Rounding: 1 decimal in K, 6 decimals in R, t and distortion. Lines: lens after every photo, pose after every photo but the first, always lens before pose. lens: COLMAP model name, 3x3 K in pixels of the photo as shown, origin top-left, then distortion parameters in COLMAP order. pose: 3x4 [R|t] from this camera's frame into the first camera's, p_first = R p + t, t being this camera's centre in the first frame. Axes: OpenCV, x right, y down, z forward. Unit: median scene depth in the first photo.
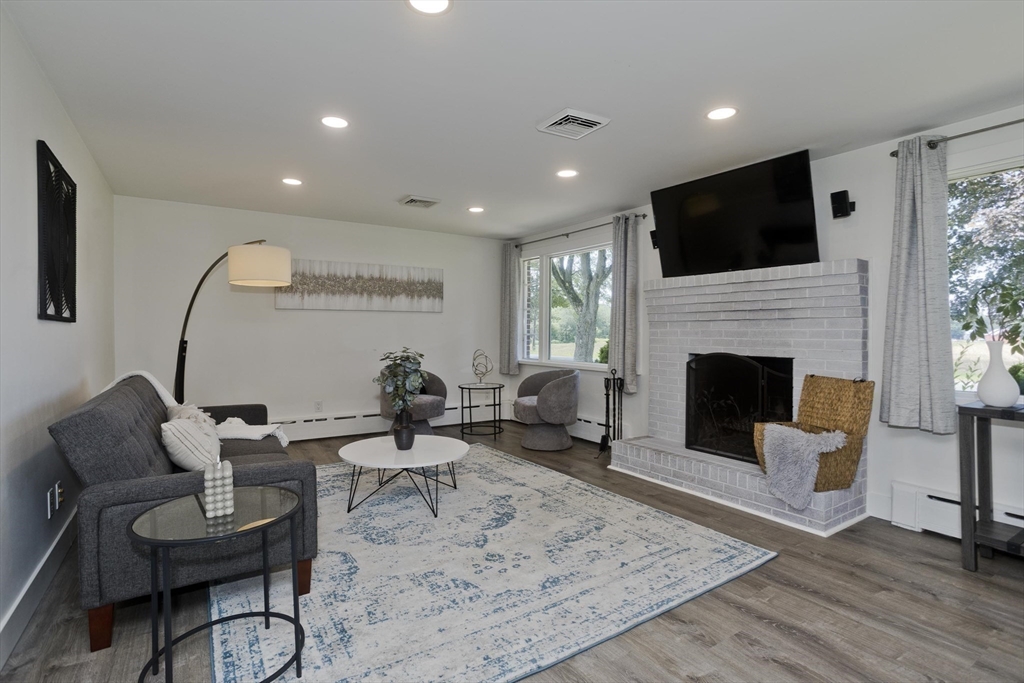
lens RADIAL K [[503.1, 0, 513.2], [0, 503.1, 330.0], [0, 0, 1]] dist [-0.043515, 0.028504]
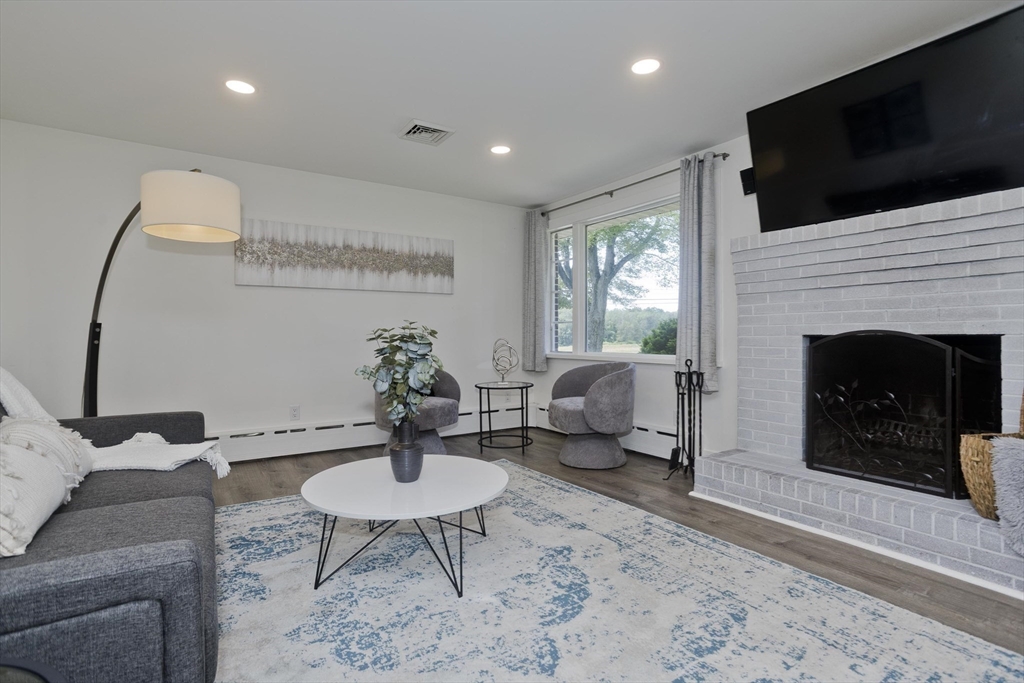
lens RADIAL K [[491.6, 0, 515.6], [0, 491.6, 336.8], [0, 0, 1]] dist [-0.042969, 0.027695]
pose [[0.999951, -0.007267, 0.006650, -0.069816], [0.007236, 0.999963, 0.004752, 0.045215], [-0.006685, -0.004704, 0.999967, 0.321639]]
